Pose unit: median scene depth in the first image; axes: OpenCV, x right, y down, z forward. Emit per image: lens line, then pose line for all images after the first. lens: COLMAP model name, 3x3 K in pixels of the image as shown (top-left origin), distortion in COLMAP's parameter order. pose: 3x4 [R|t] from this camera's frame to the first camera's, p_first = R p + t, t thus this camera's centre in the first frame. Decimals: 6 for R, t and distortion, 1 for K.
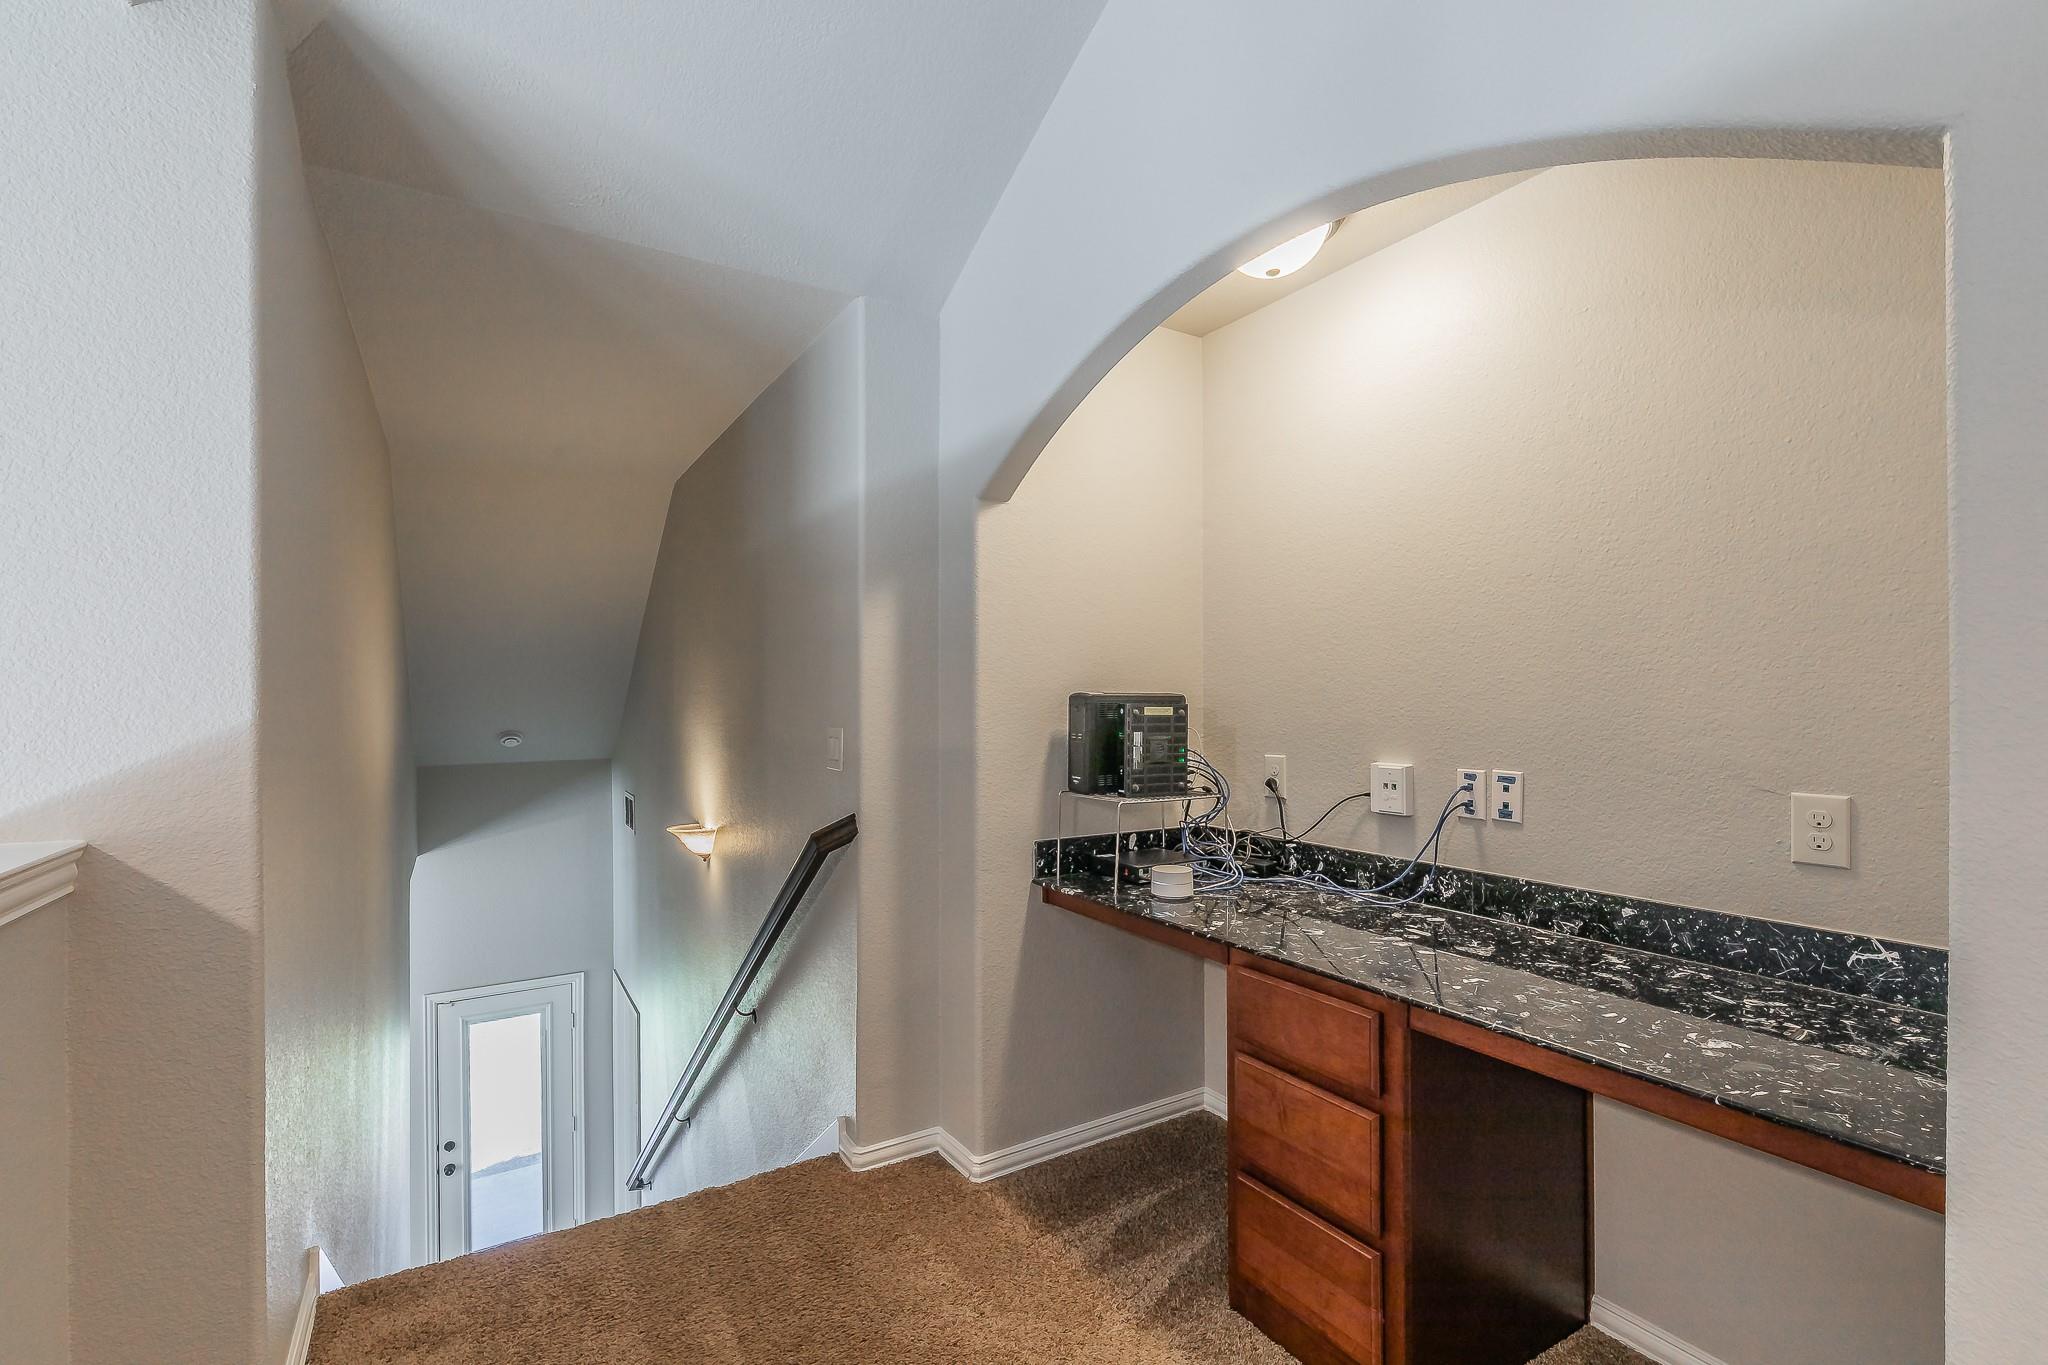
lens RADIAL K [[887.2, 0, 1018.6], [0, 887.2, 697.2], [0, 0, 1]] dist [-0.000546, -0.000095]
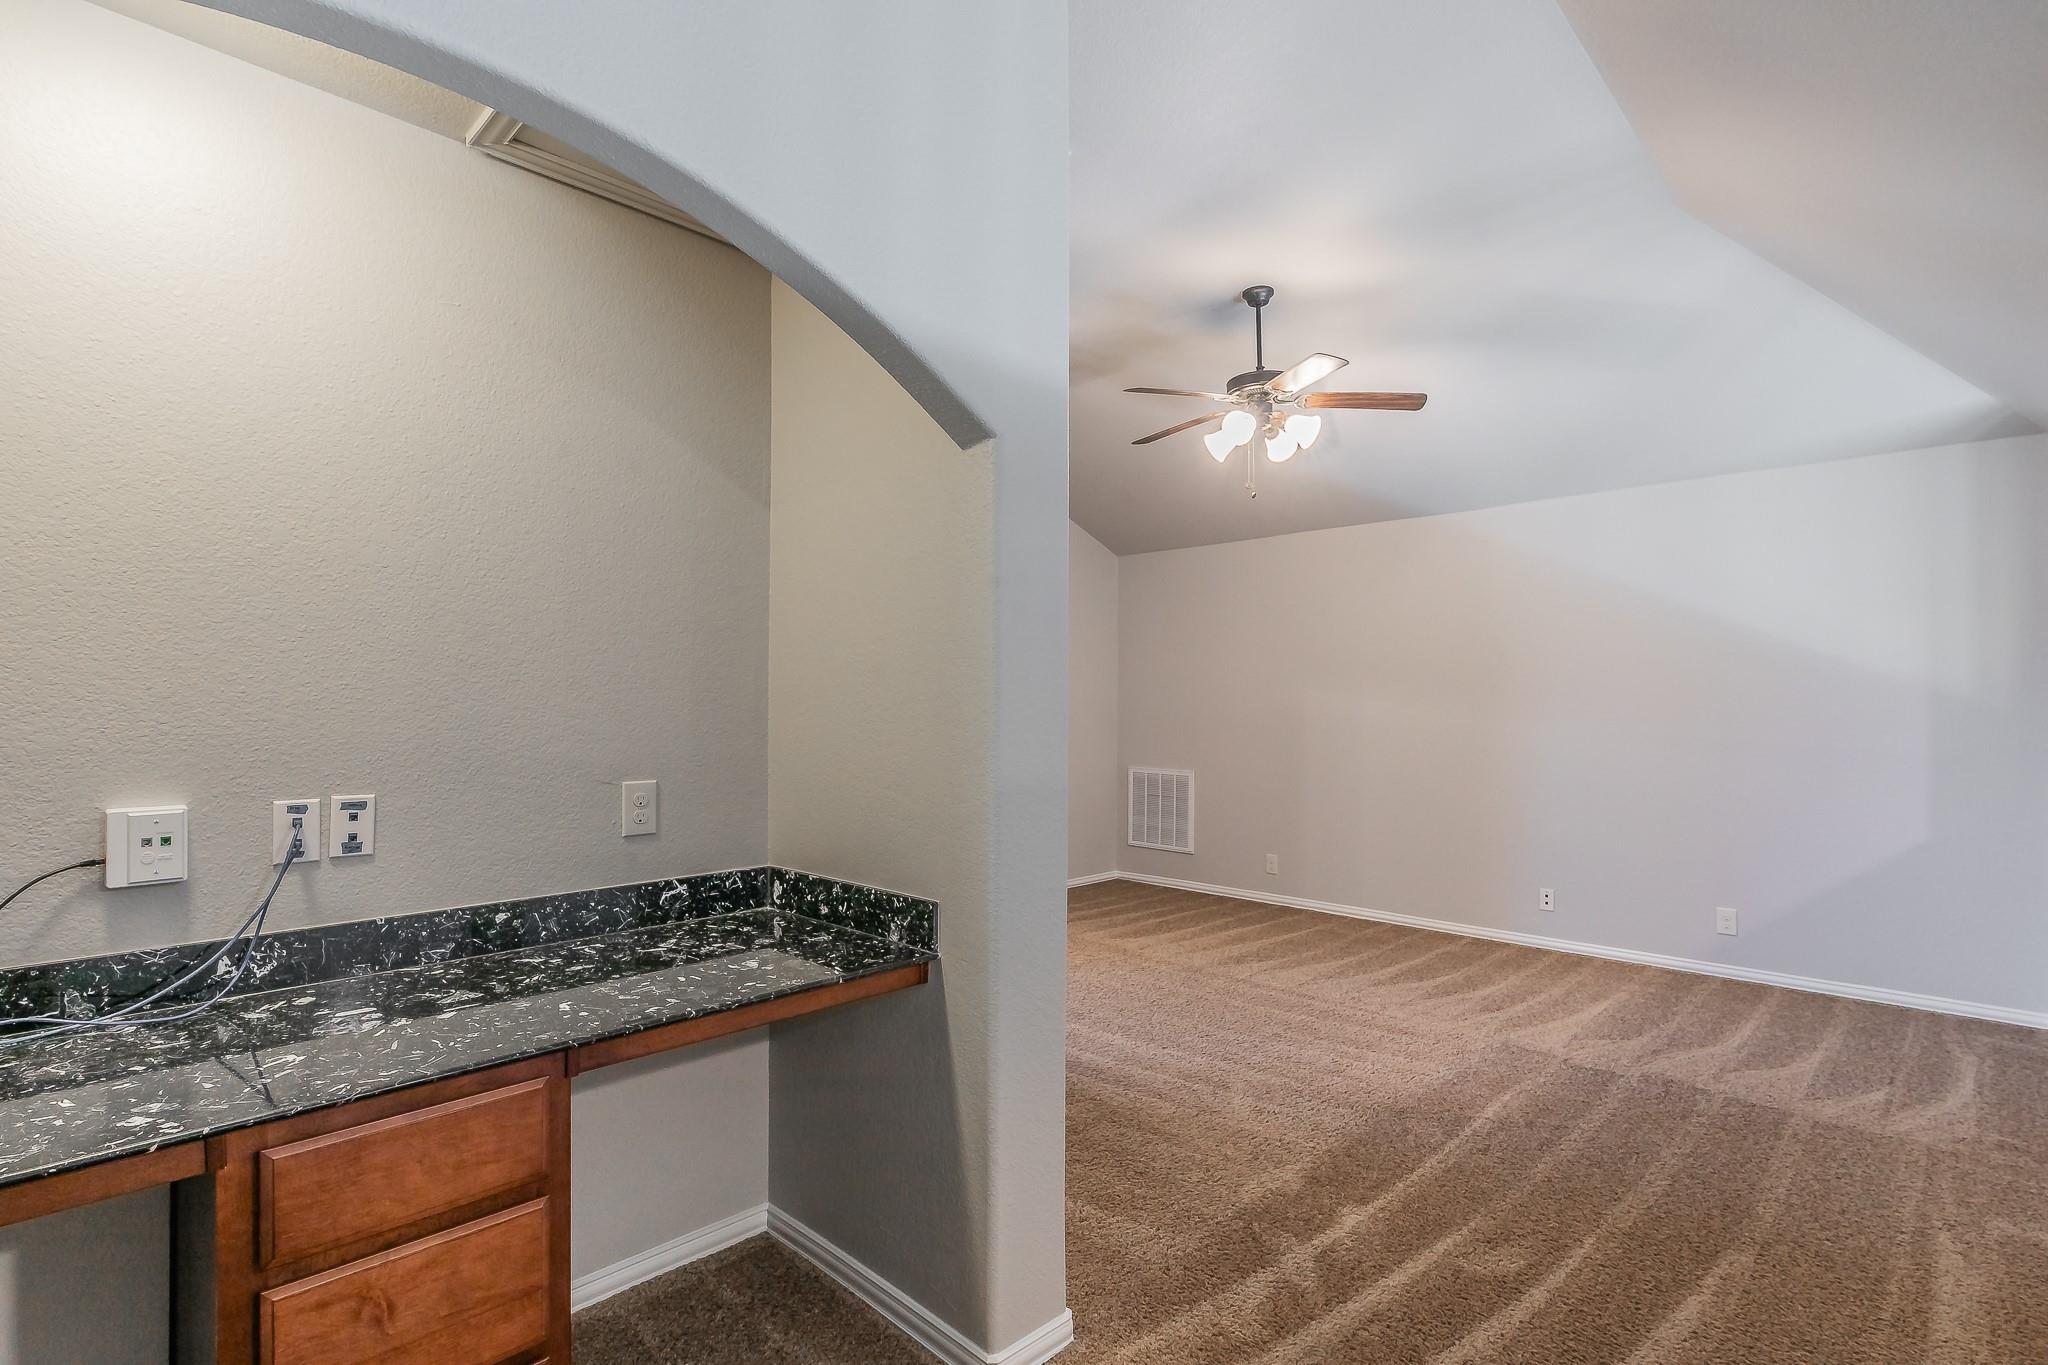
lens RADIAL K [[982.5, 0, 1019.8], [0, 982.5, 685.5], [0, 0, 1]] dist [0.000669, 0.000305]
pose [[-0.242139, 0.015678, 0.970115, -0.550468], [-0.007303, 0.999812, -0.017981, -0.009153], [-0.970214, -0.011438, -0.241979, 0.680242]]
